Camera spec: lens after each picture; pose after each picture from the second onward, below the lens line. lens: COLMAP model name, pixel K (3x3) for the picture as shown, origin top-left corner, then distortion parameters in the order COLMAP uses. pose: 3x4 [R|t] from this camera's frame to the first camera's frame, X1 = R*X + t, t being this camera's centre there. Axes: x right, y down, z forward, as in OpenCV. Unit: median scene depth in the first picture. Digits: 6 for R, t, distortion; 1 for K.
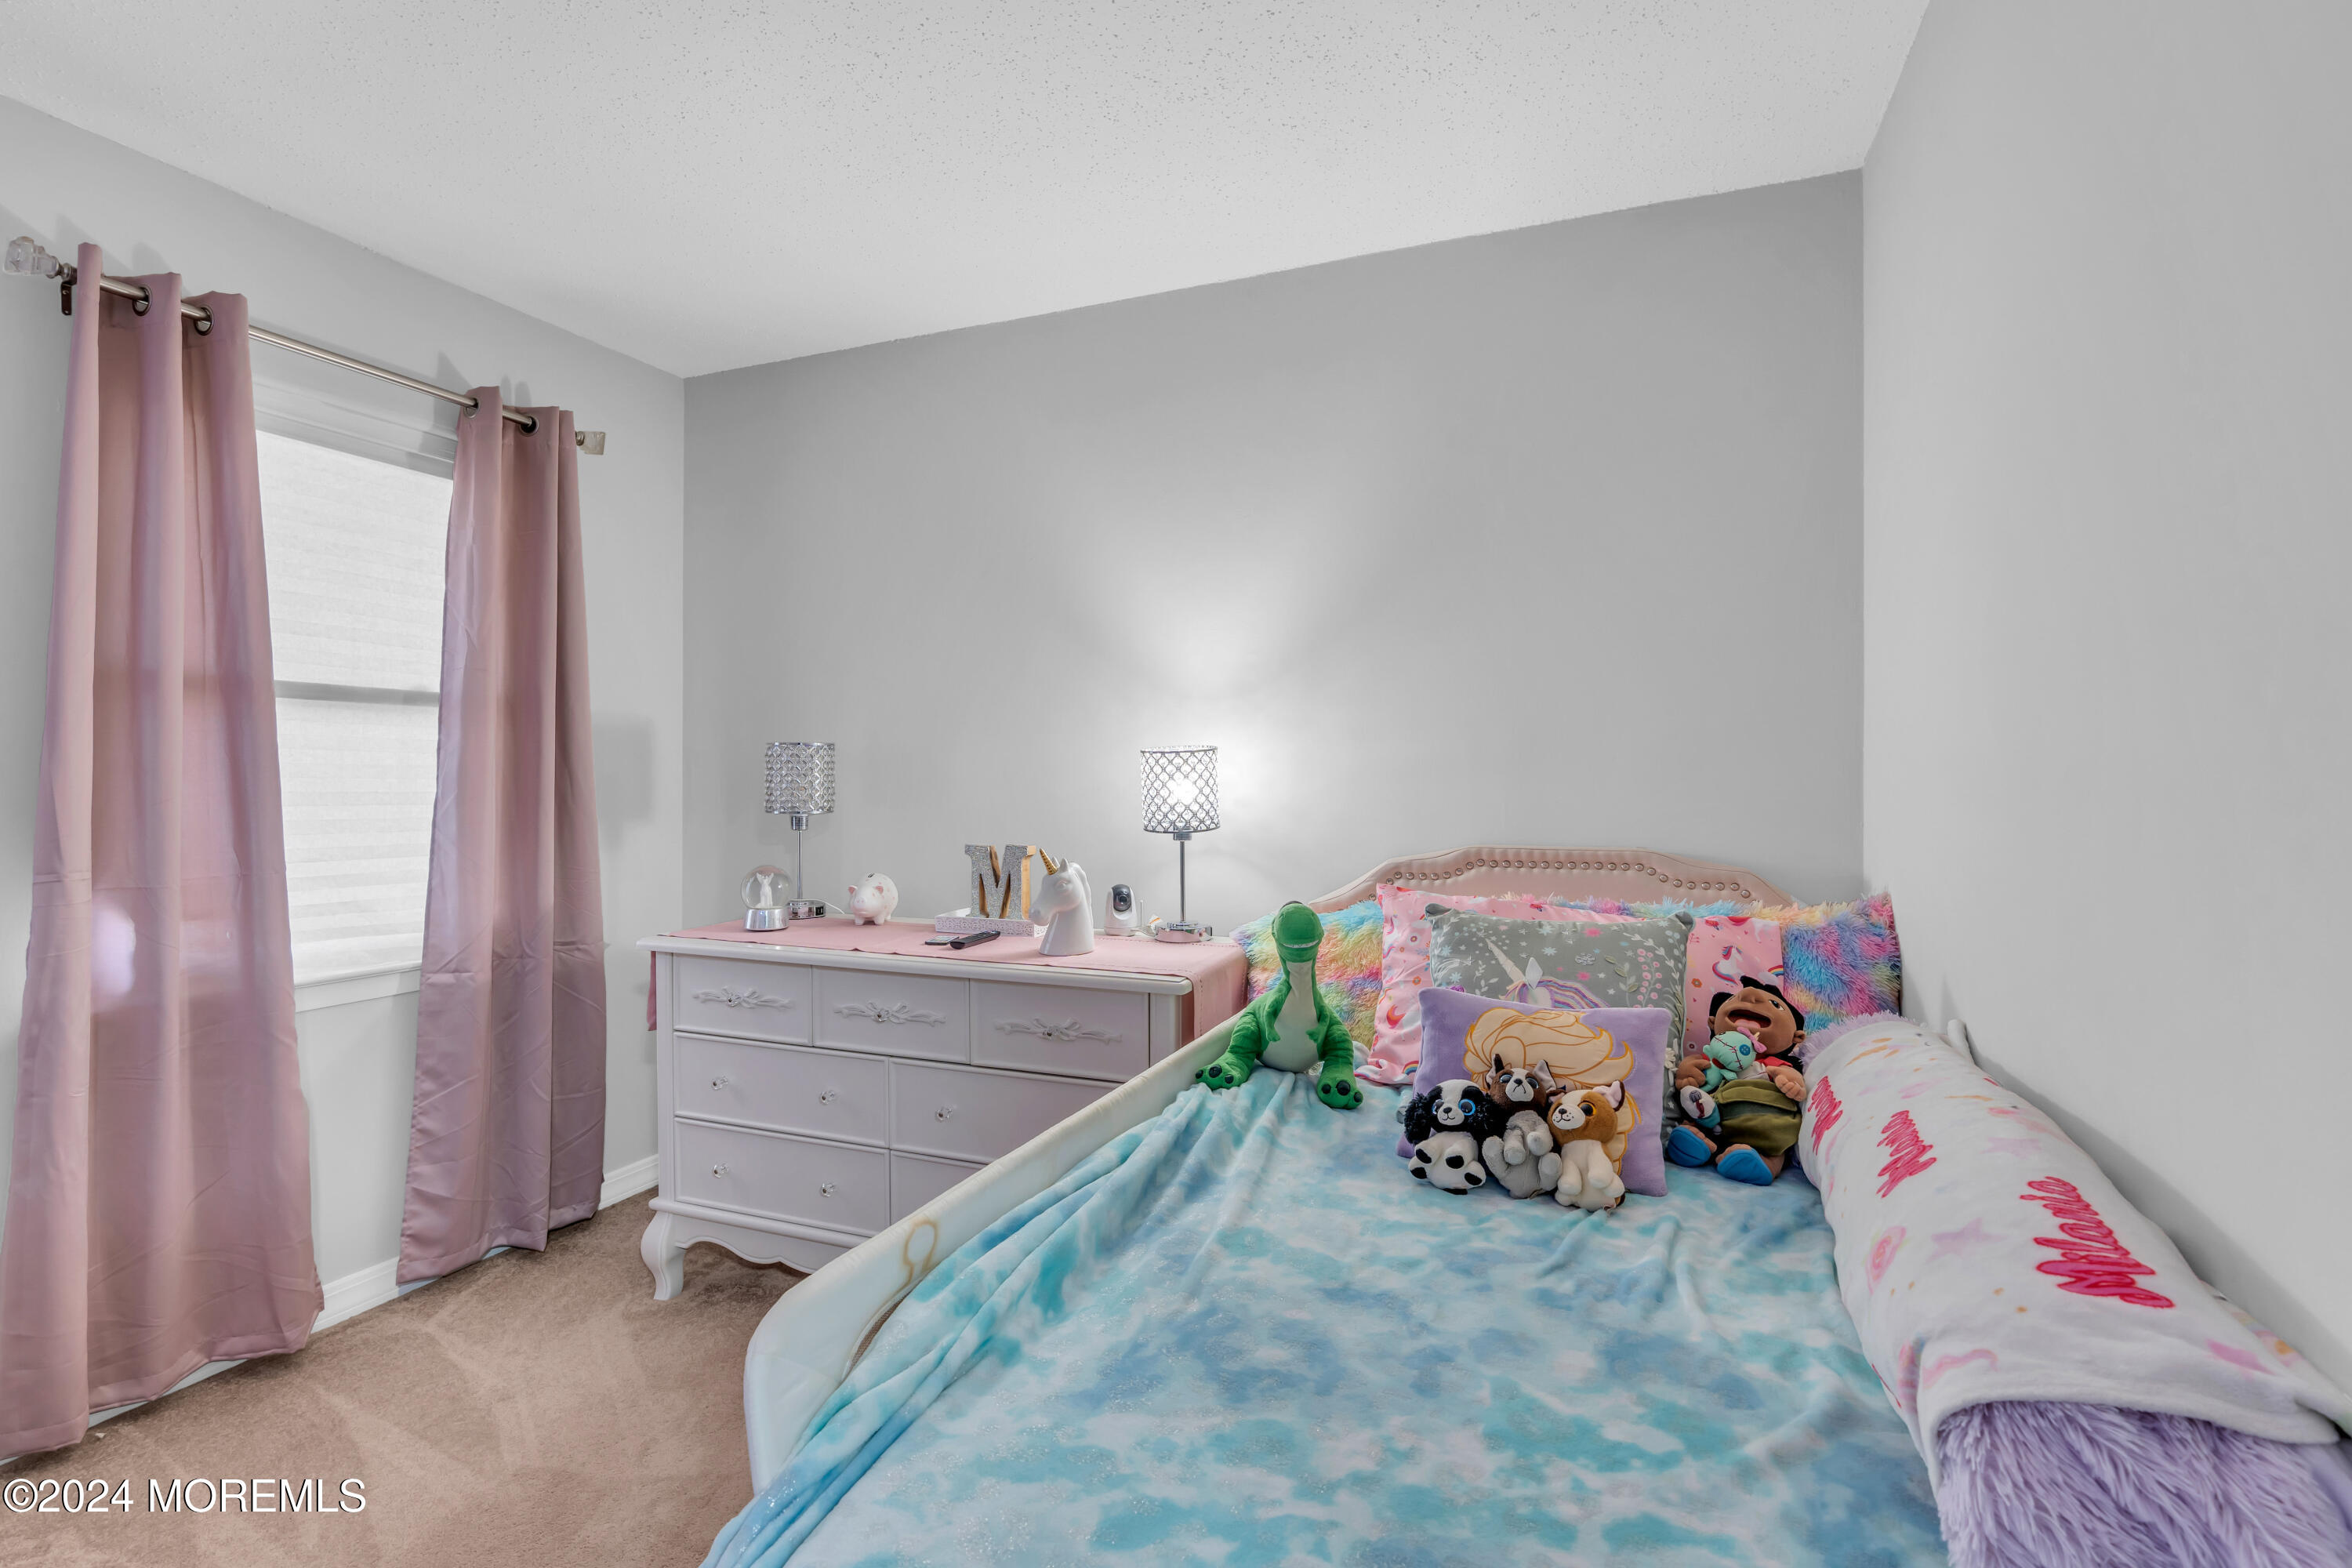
lens RADIAL K [[1085.8, 0, 1195.7], [0, 1085.8, 798.7], [0, 0, 1]] dist [0.002646, 0.001482]
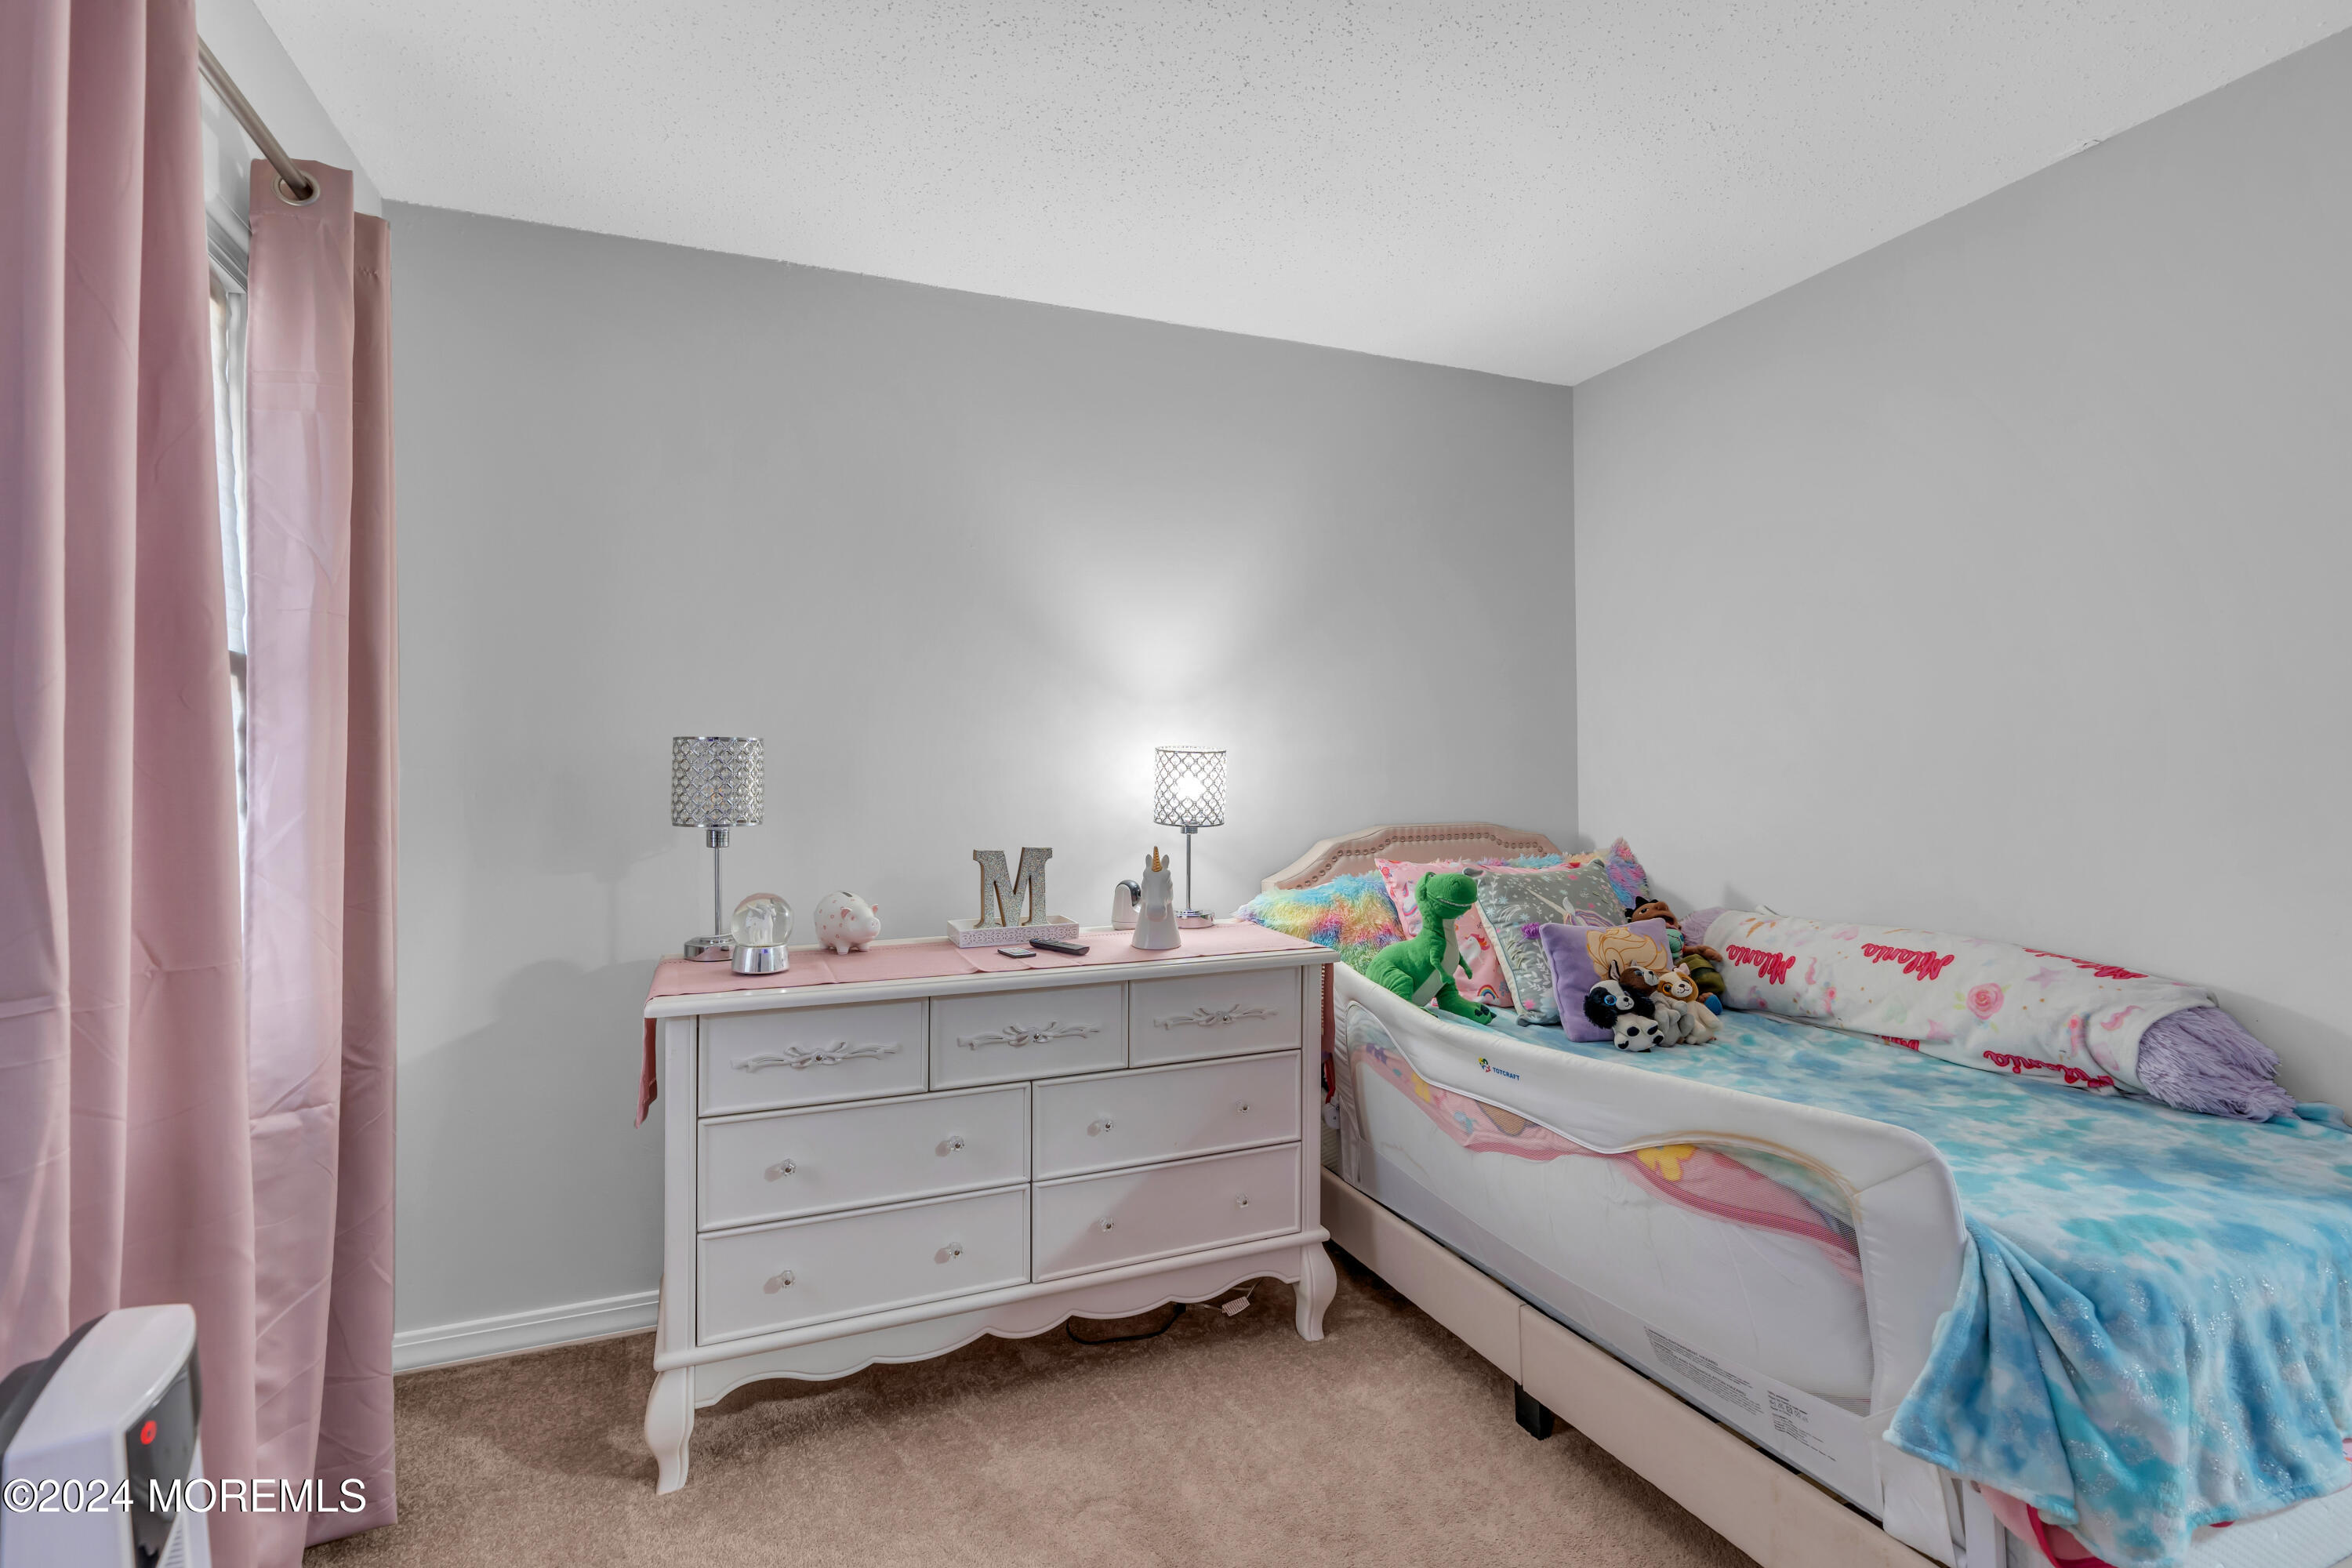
lens RADIAL K [[1085.8, 0, 1199.7], [0, 1085.8, 762.7], [0, 0, 1]] dist [0.002646, 0.001482]
pose [[0.710421, -0.001138, 0.703776, -0.774449], [0.017620, 0.999714, -0.016169, -0.014960], [-0.703556, 0.023887, 0.710238, 0.218335]]
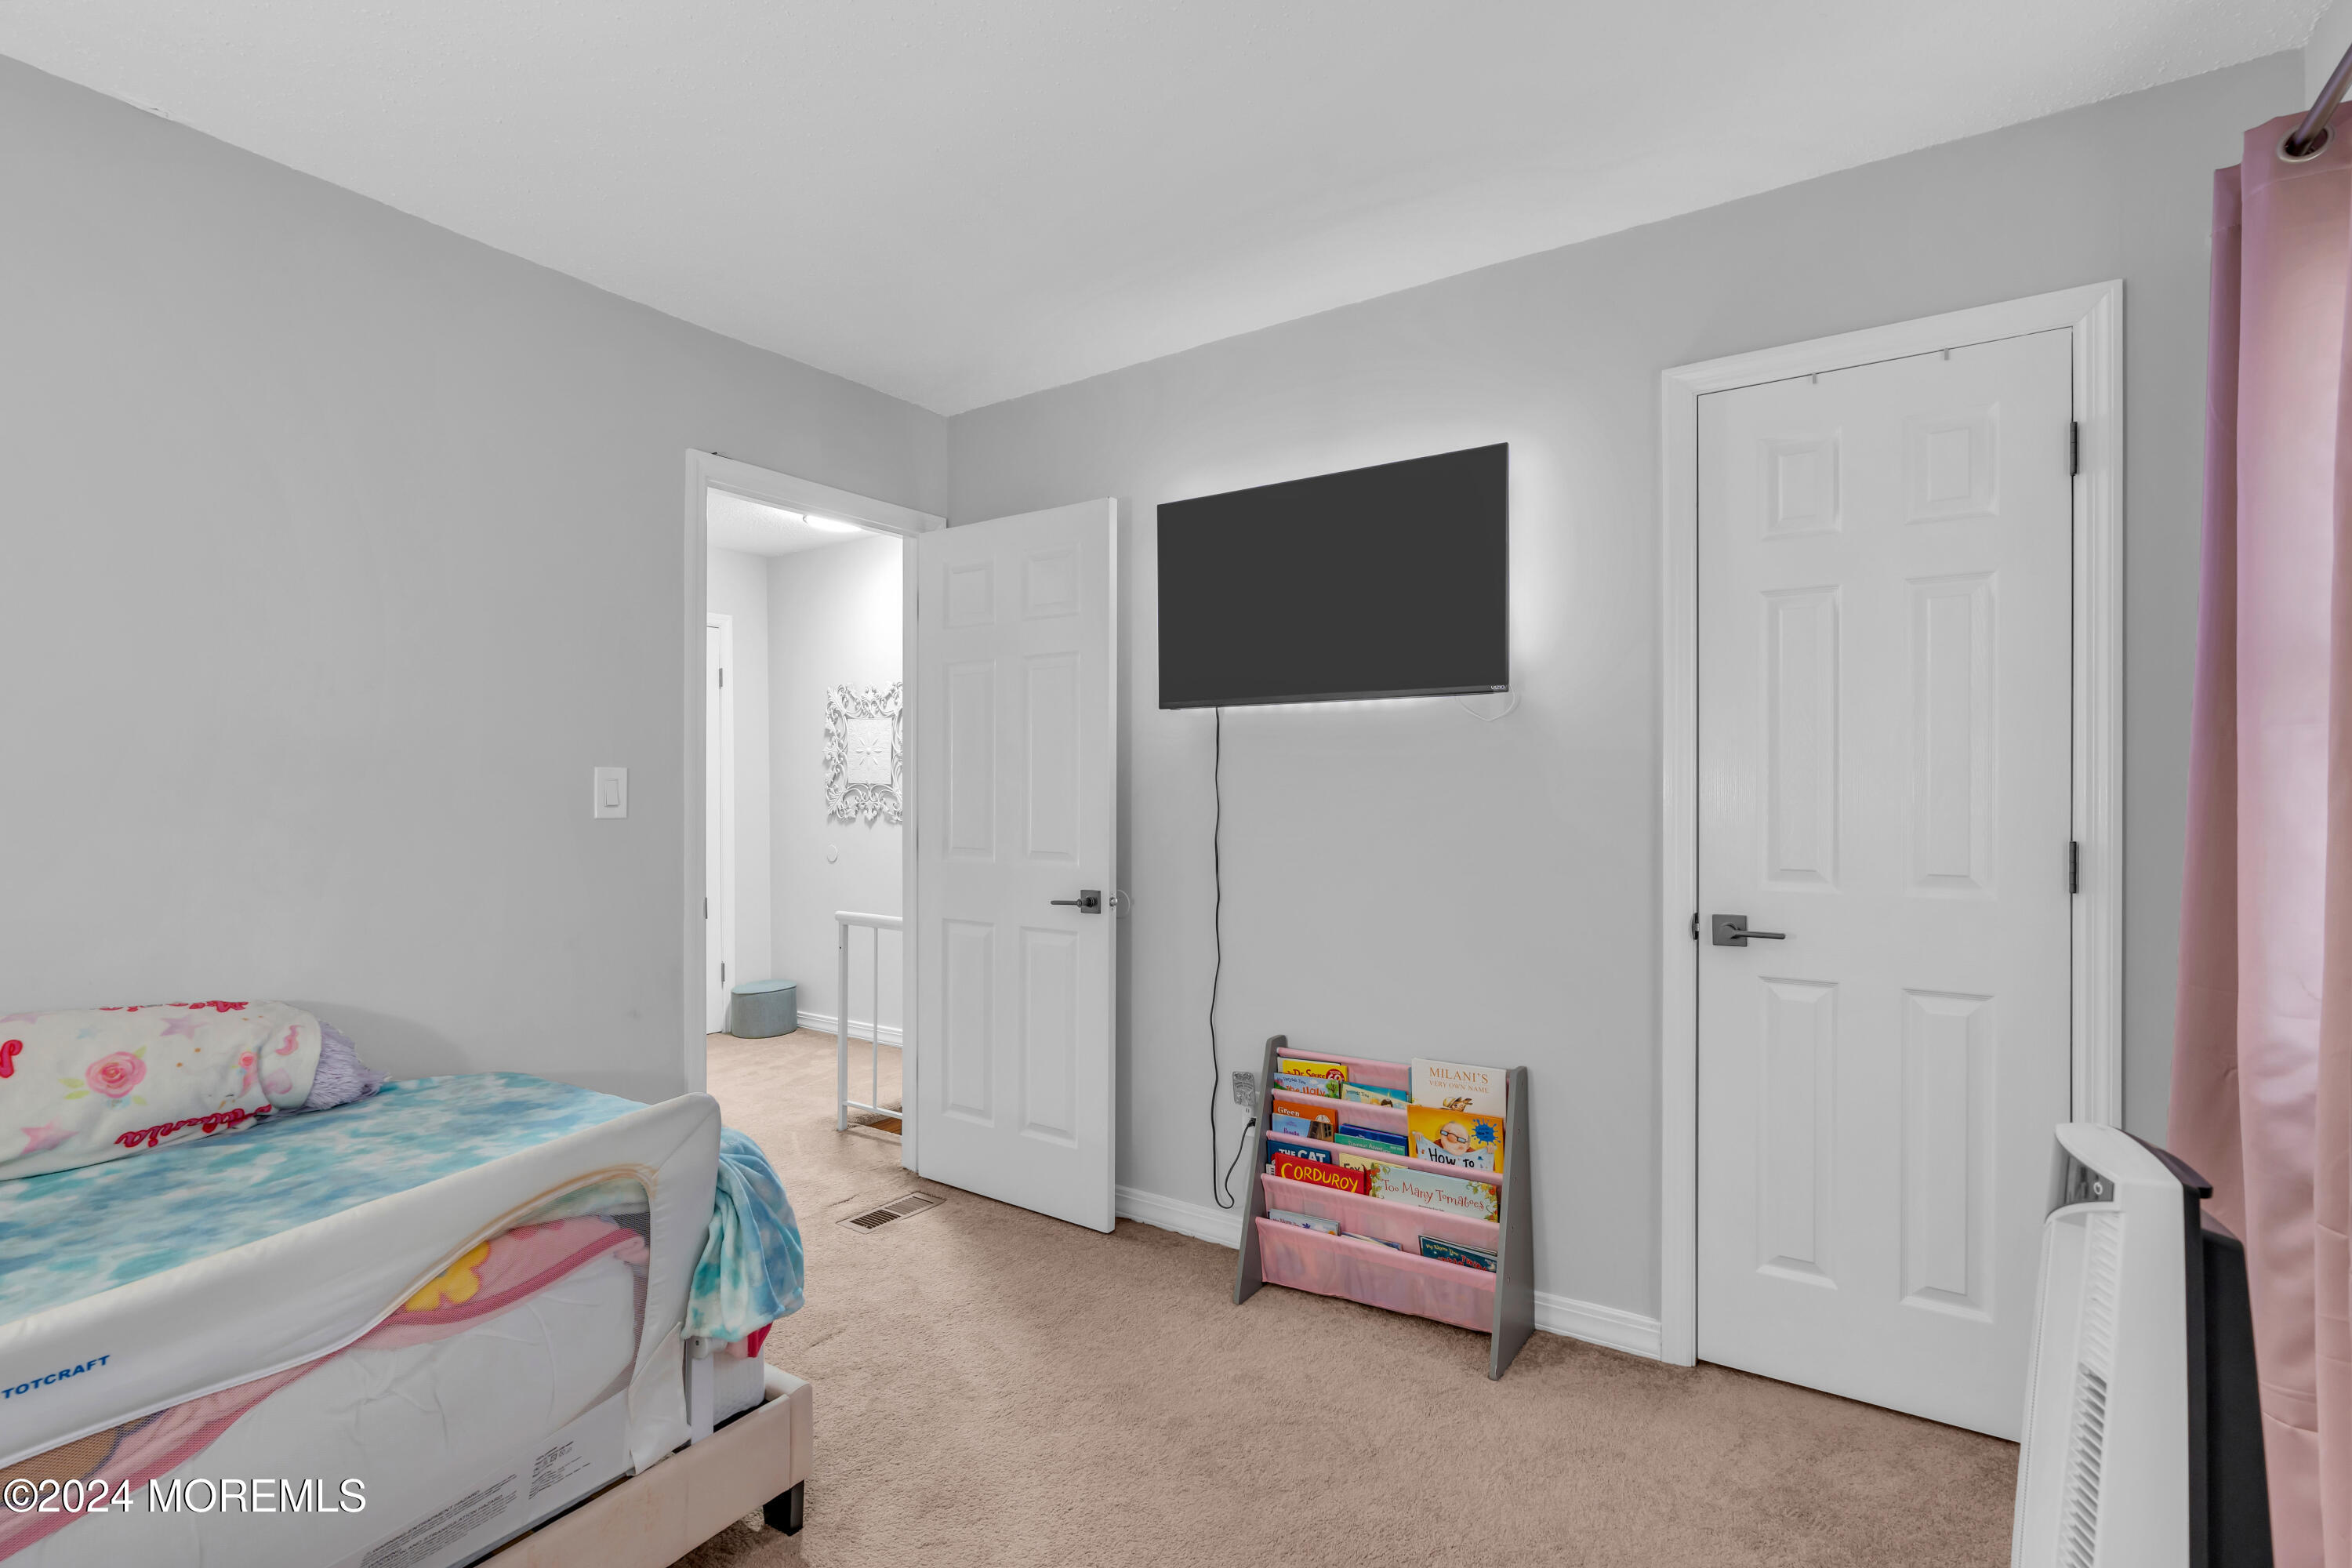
lens RADIAL K [[1085.8, 0, 1192.9], [0, 1085.8, 791.2], [0, 0, 1]] dist [0.002646, 0.001482]
pose [[-0.981325, -0.000521, 0.192357, -0.558771], [0.001711, 0.999933, 0.011438, -0.021475], [-0.192350, 0.011554, -0.981258, 0.941442]]
